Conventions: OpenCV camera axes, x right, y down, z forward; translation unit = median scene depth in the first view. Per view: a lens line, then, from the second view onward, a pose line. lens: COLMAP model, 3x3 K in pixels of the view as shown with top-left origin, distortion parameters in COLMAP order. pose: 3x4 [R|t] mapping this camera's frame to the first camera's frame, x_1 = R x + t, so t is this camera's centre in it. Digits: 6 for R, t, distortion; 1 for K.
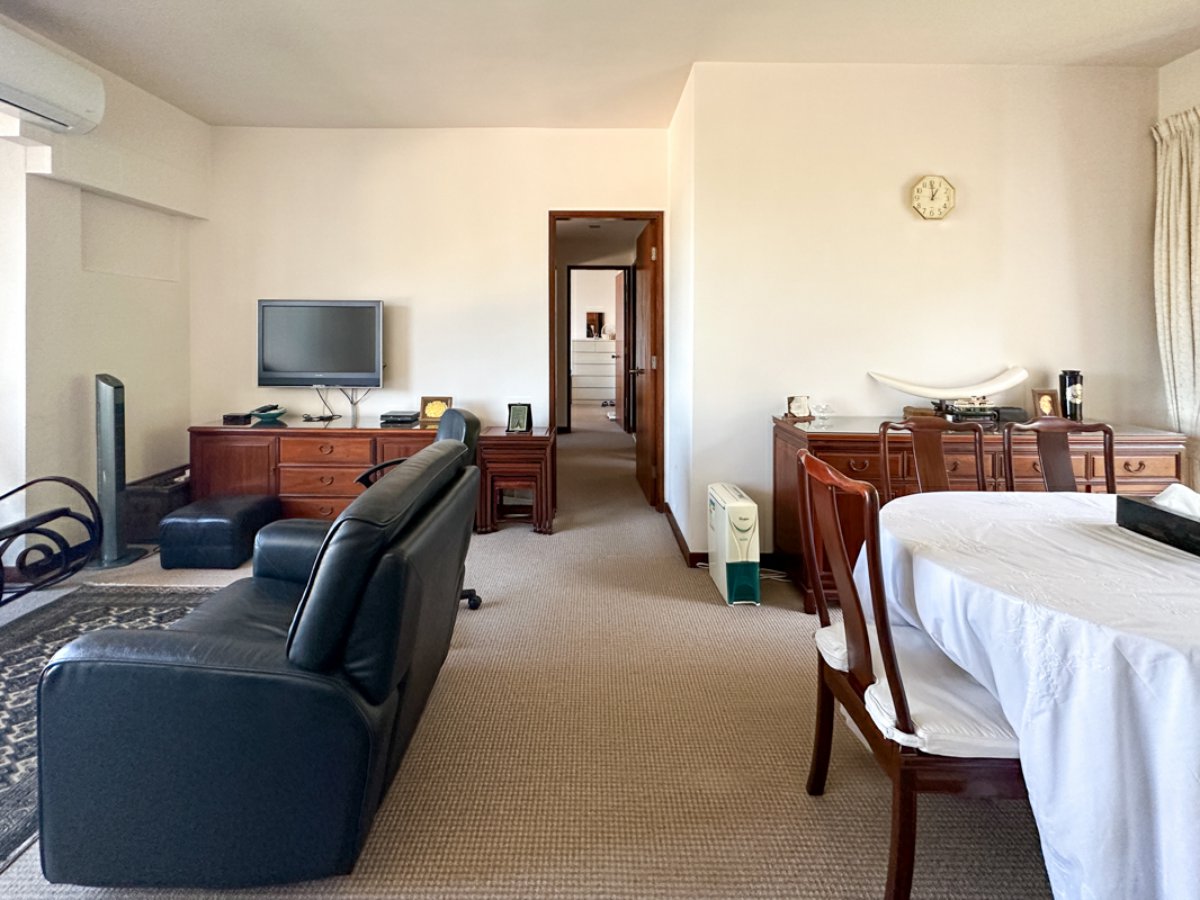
lens RADIAL K [[494.4, 0, 605.5], [0, 494.4, 444.4], [0, 0, 1]] dist [-0.001550, -0.000035]
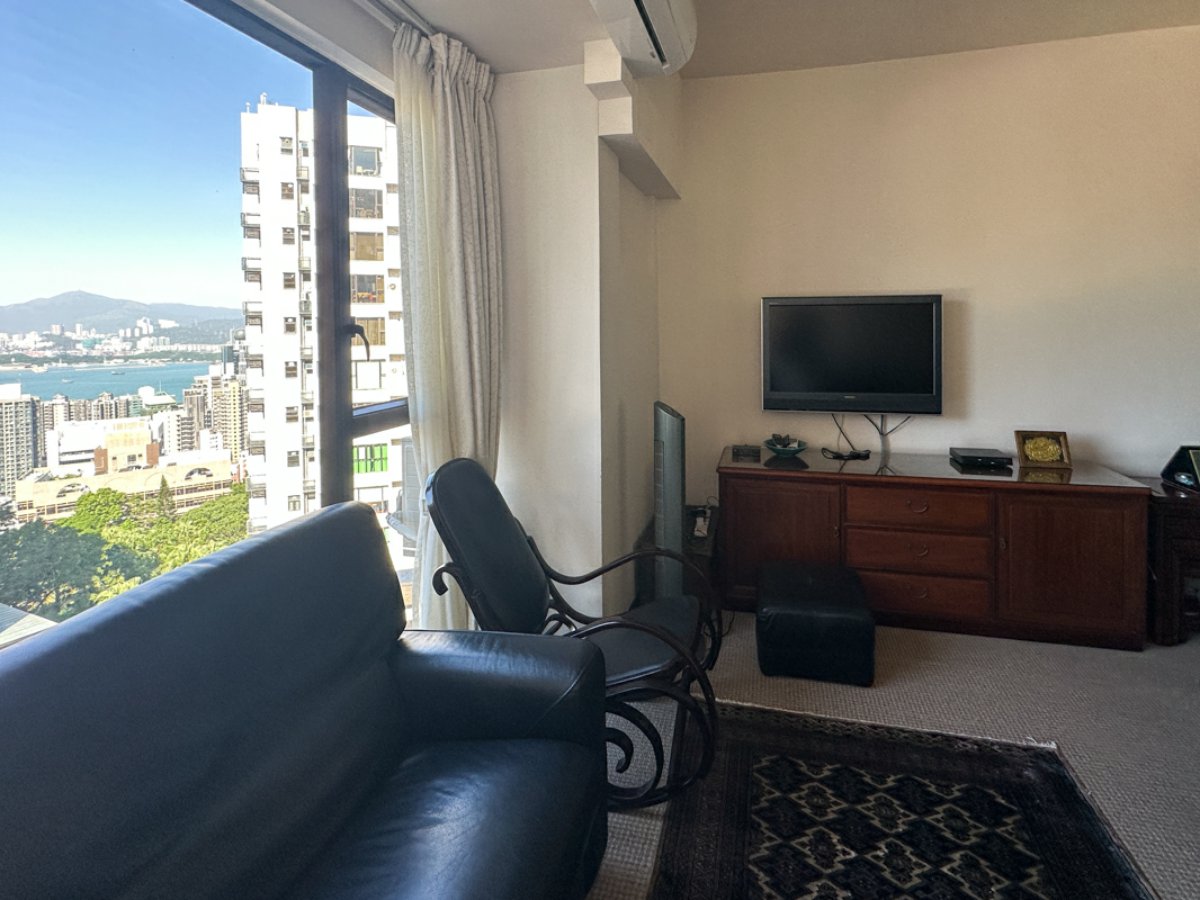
lens RADIAL K [[453.3, 0, 601.2], [0, 453.3, 429.1], [0, 0, 1]] dist [0.001719, 0.000004]
pose [[0.978665, 0.027449, -0.203622, -0.811719], [-0.030781, 0.999439, -0.013213, -0.072018], [0.203145, 0.019199, 0.978960, 0.260283]]
